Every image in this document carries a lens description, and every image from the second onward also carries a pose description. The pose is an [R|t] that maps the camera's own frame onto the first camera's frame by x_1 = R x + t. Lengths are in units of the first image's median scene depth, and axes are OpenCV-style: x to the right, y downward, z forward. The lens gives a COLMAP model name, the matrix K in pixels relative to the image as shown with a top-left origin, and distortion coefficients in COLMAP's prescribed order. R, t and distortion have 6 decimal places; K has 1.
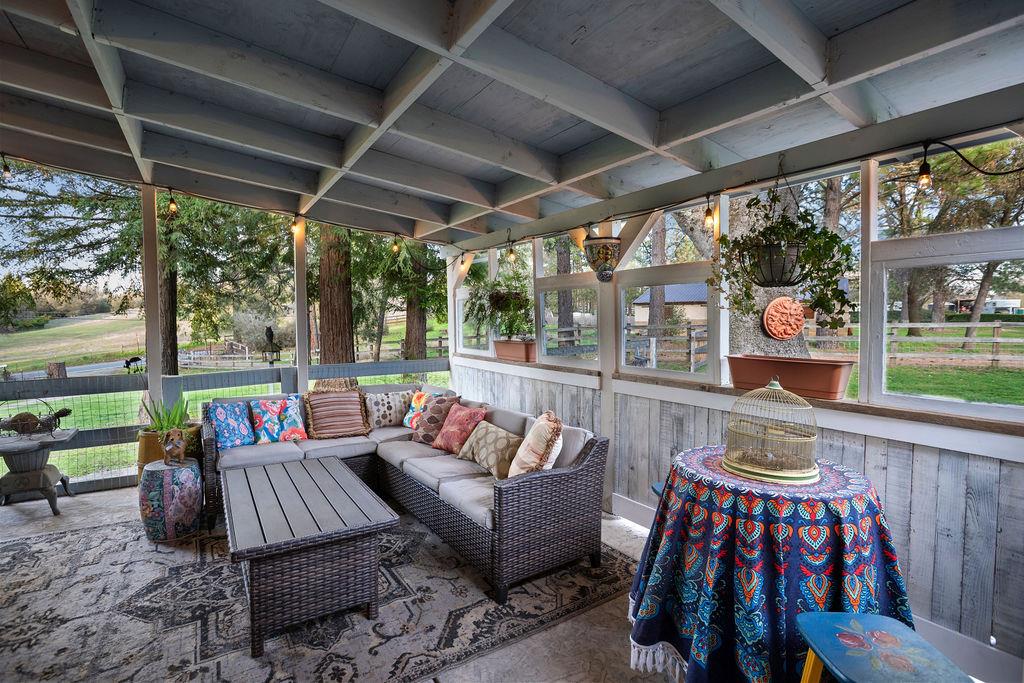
lens RADIAL K [[467.0, 0, 512.0], [0, 467.0, 341.5], [0, 0, 1]] dist [-0.058184, 0.019694]
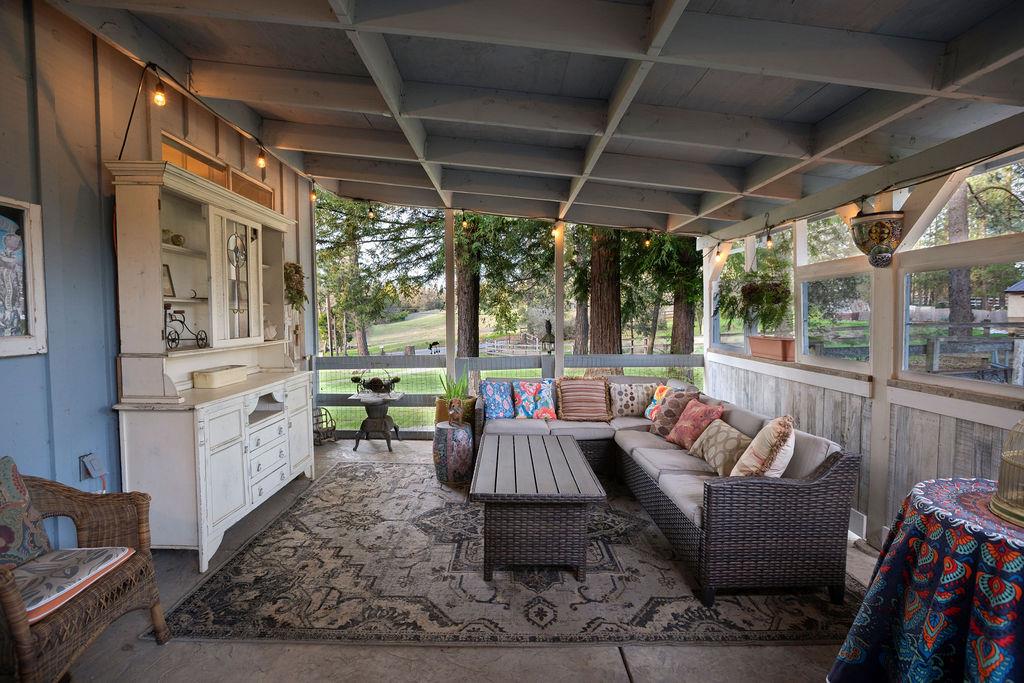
lens RADIAL K [[467.0, 0, 512.0], [0, 467.0, 341.5], [0, 0, 1]] dist [-0.058184, 0.019694]
pose [[0.838055, 0.030022, -0.544760, 0.106515], [-0.023480, 0.999544, 0.018963, 0.003439], [0.545081, -0.003101, 0.838378, -0.022450]]
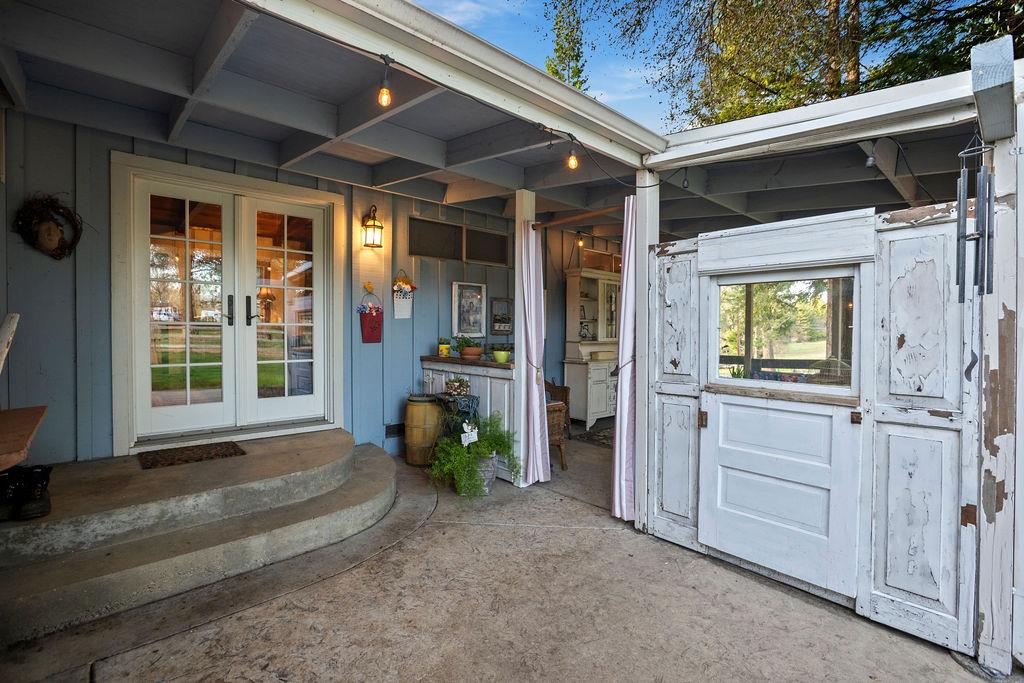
lens RADIAL K [[467.0, 0, 512.0], [0, 467.0, 341.5], [0, 0, 1]] dist [-0.058184, 0.019694]
pose [[0.144132, 0.020689, -0.989342, 1.247326], [-0.048427, 0.998731, 0.013830, 0.041530], [0.988373, 0.045917, 0.144951, -0.303287]]
